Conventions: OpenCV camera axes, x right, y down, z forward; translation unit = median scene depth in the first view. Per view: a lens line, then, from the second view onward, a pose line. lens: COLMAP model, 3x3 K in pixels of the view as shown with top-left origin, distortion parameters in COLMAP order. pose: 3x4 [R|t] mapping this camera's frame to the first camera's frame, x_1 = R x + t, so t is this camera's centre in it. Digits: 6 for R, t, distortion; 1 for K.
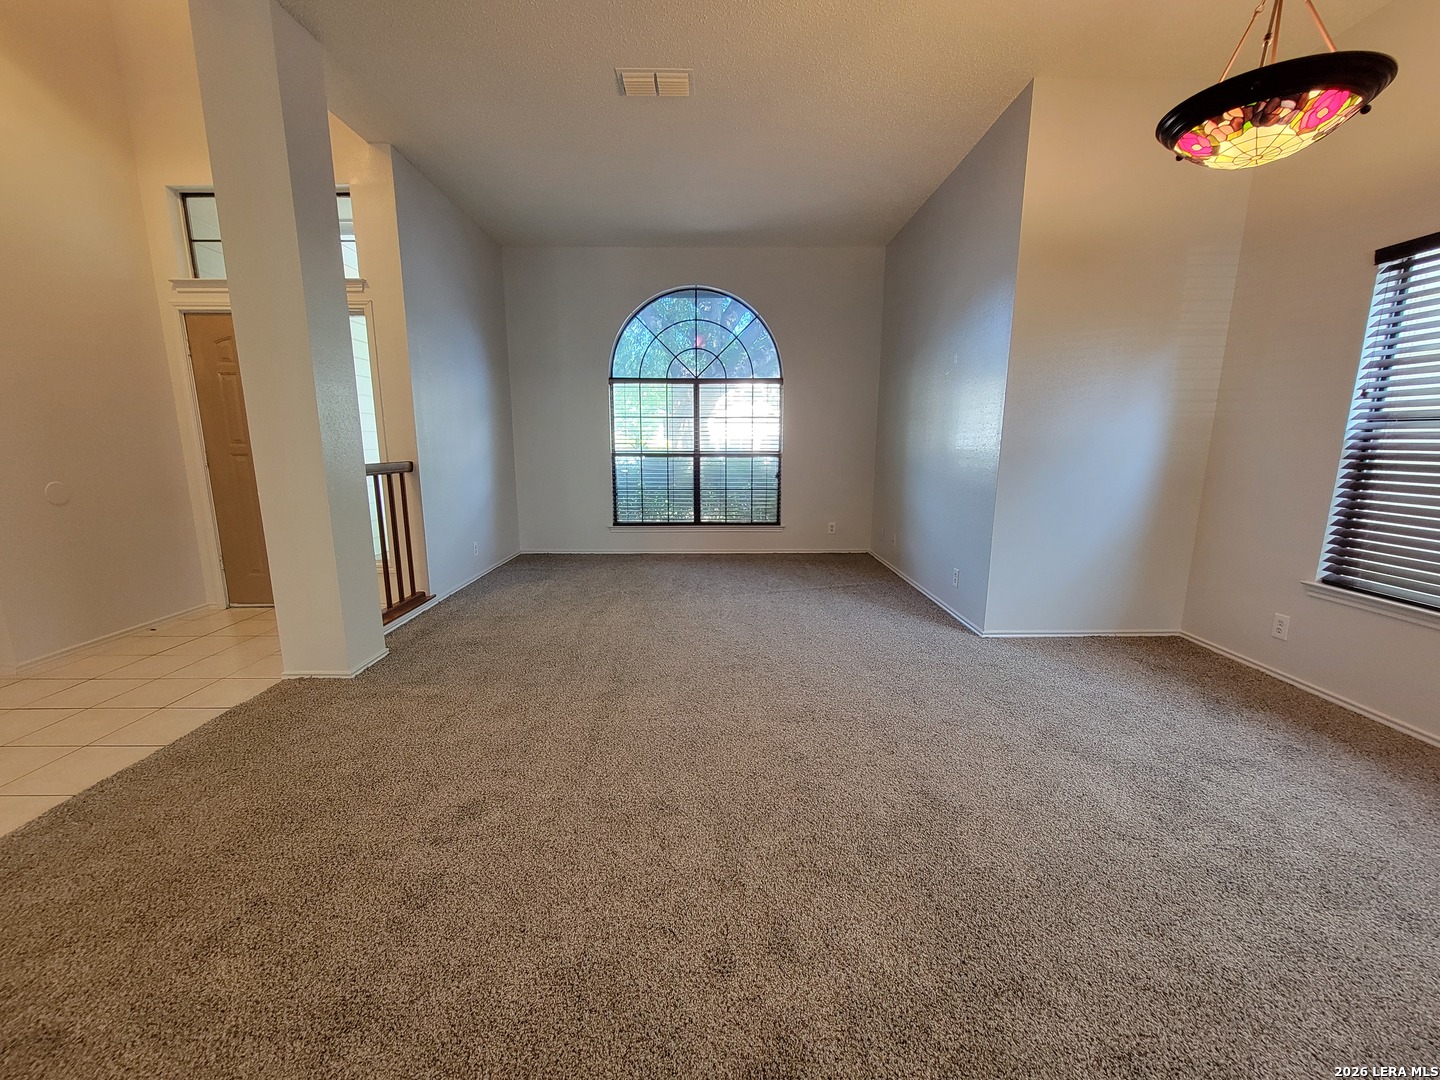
lens RADIAL K [[585.2, 0, 715.3], [0, 585.2, 548.8], [0, 0, 1]] dist [0.005705, 0.000805]
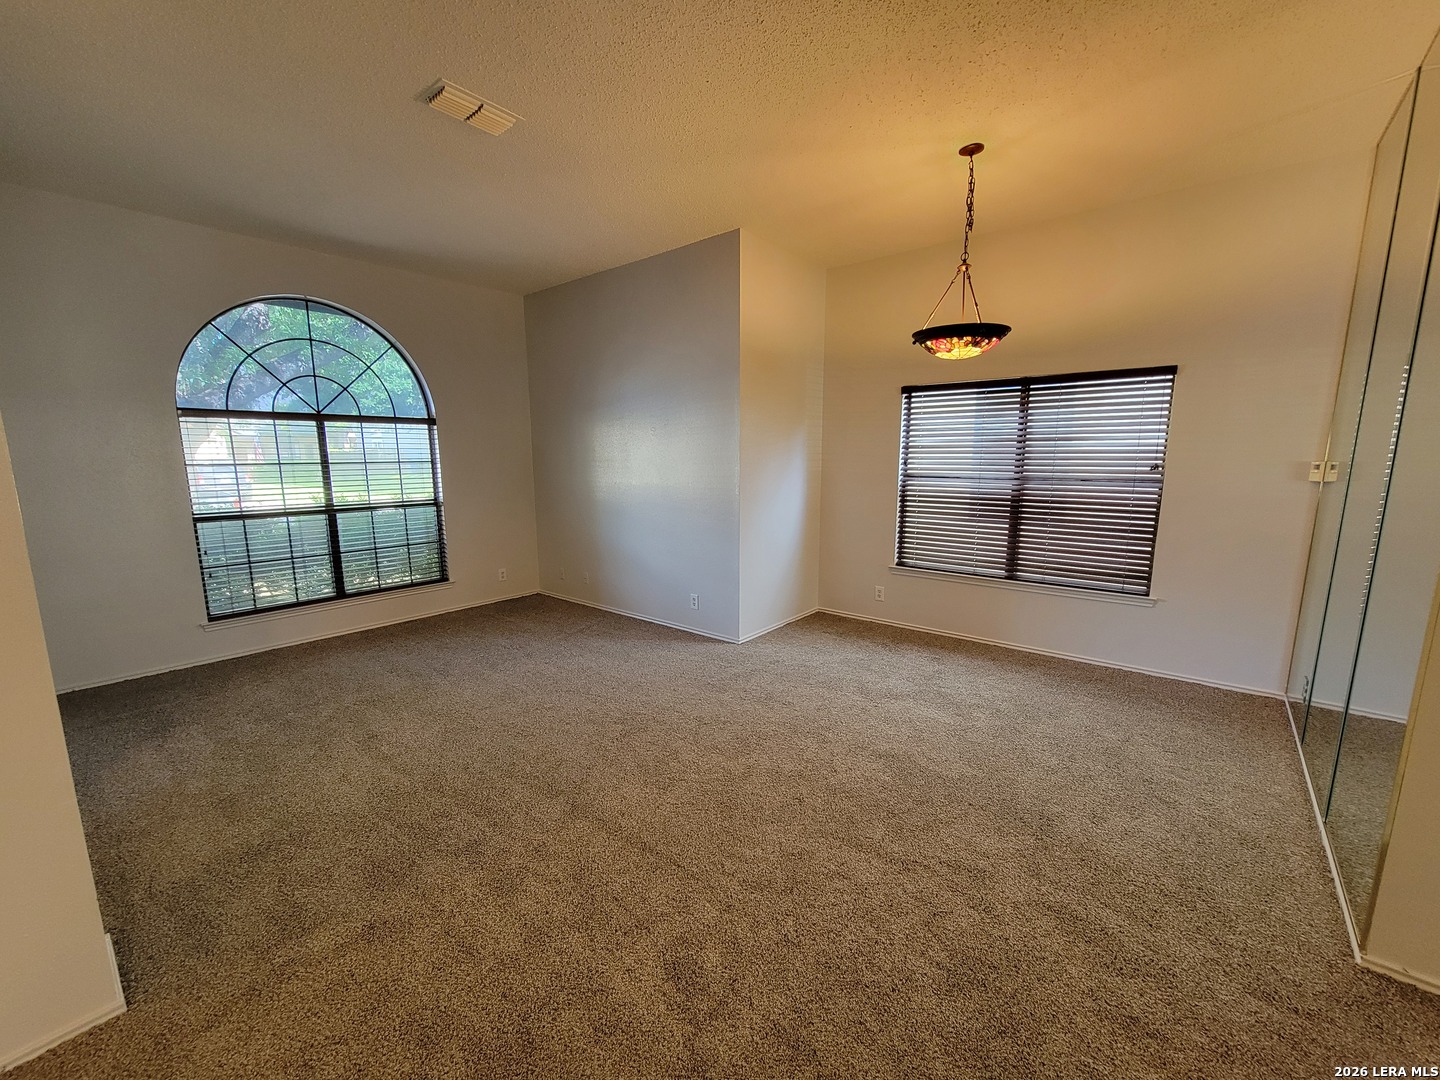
lens RADIAL K [[585.2, 0, 713.7], [0, 585.2, 551.8], [0, 0, 1]] dist [0.005705, 0.000805]
pose [[0.652031, -0.129563, 0.747040, -0.550270], [0.148190, 0.988066, 0.042022, -0.118026], [-0.743569, 0.083304, 0.663449, 0.188969]]
